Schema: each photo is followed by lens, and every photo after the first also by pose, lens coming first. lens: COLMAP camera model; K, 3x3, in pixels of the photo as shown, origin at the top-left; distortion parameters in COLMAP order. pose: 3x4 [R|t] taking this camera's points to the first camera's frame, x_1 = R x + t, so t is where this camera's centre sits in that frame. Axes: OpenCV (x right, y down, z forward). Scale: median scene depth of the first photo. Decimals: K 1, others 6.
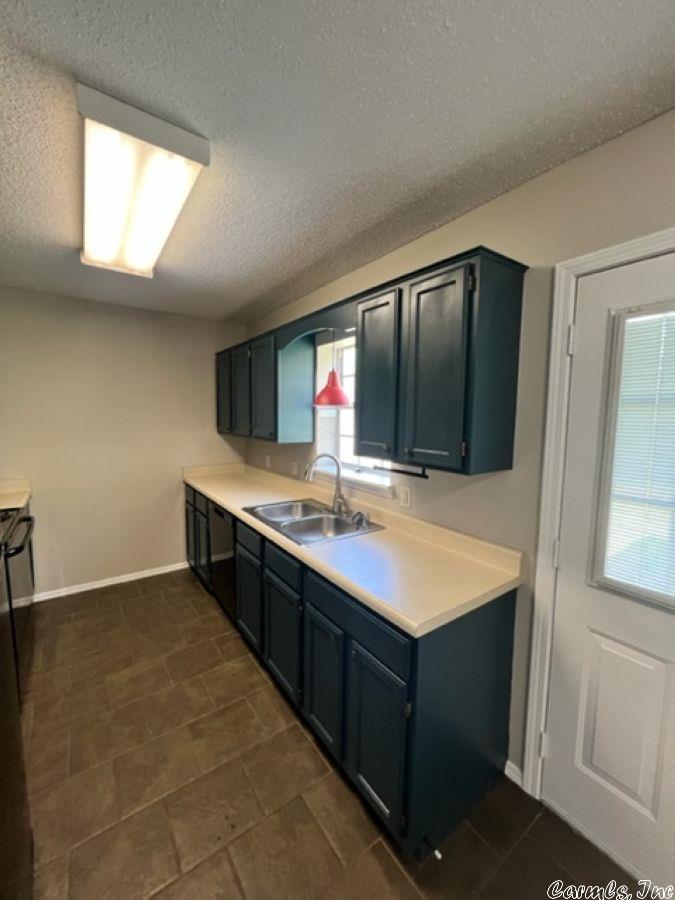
lens RADIAL K [[359.8, 0, 339.2], [0, 359.8, 448.6], [0, 0, 1]] dist [0.005801, 0.000175]
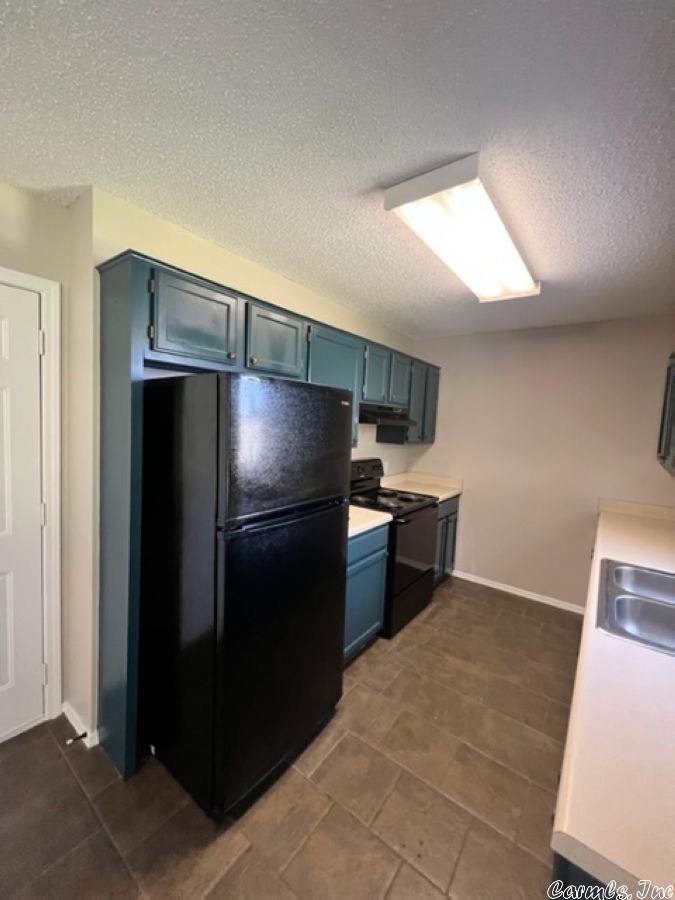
lens RADIAL K [[359.8, 0, 339.2], [0, 359.8, 448.6], [0, 0, 1]] dist [0.005801, 0.000175]
pose [[0.302879, 0.078061, -0.949827, 0.296750], [-0.138114, 0.989714, 0.037298, -0.016399], [0.942968, 0.119887, 0.310545, 0.239089]]
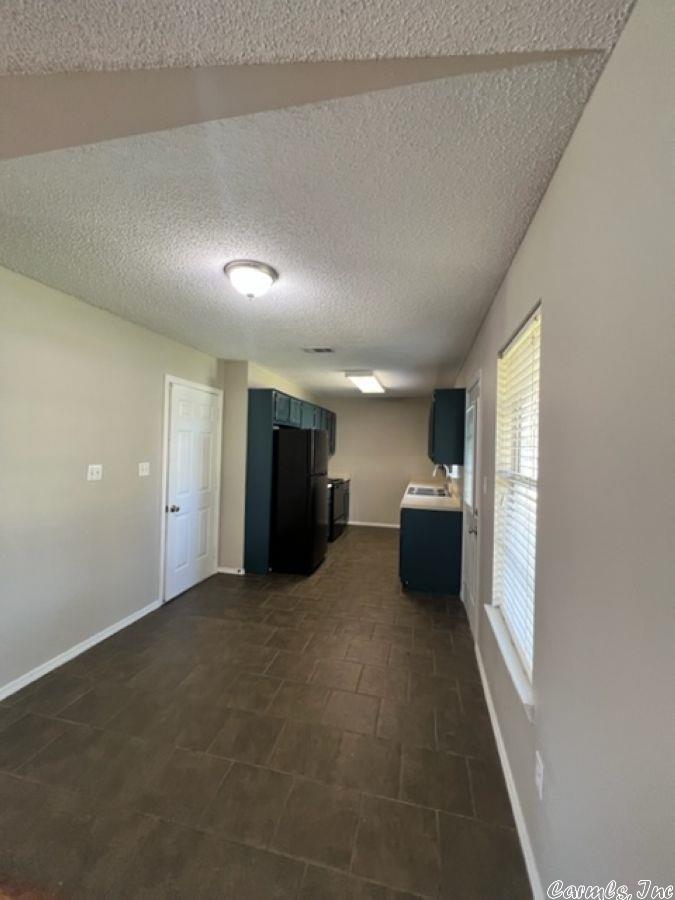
lens RADIAL K [[359.8, 0, 339.2], [0, 359.8, 448.6], [0, 0, 1]] dist [0.005801, 0.000175]
pose [[0.659622, 0.016903, -0.751407, 1.235483], [-0.097100, 0.993285, -0.062896, 0.117550], [0.745299, 0.114449, 0.656834, -0.906001]]
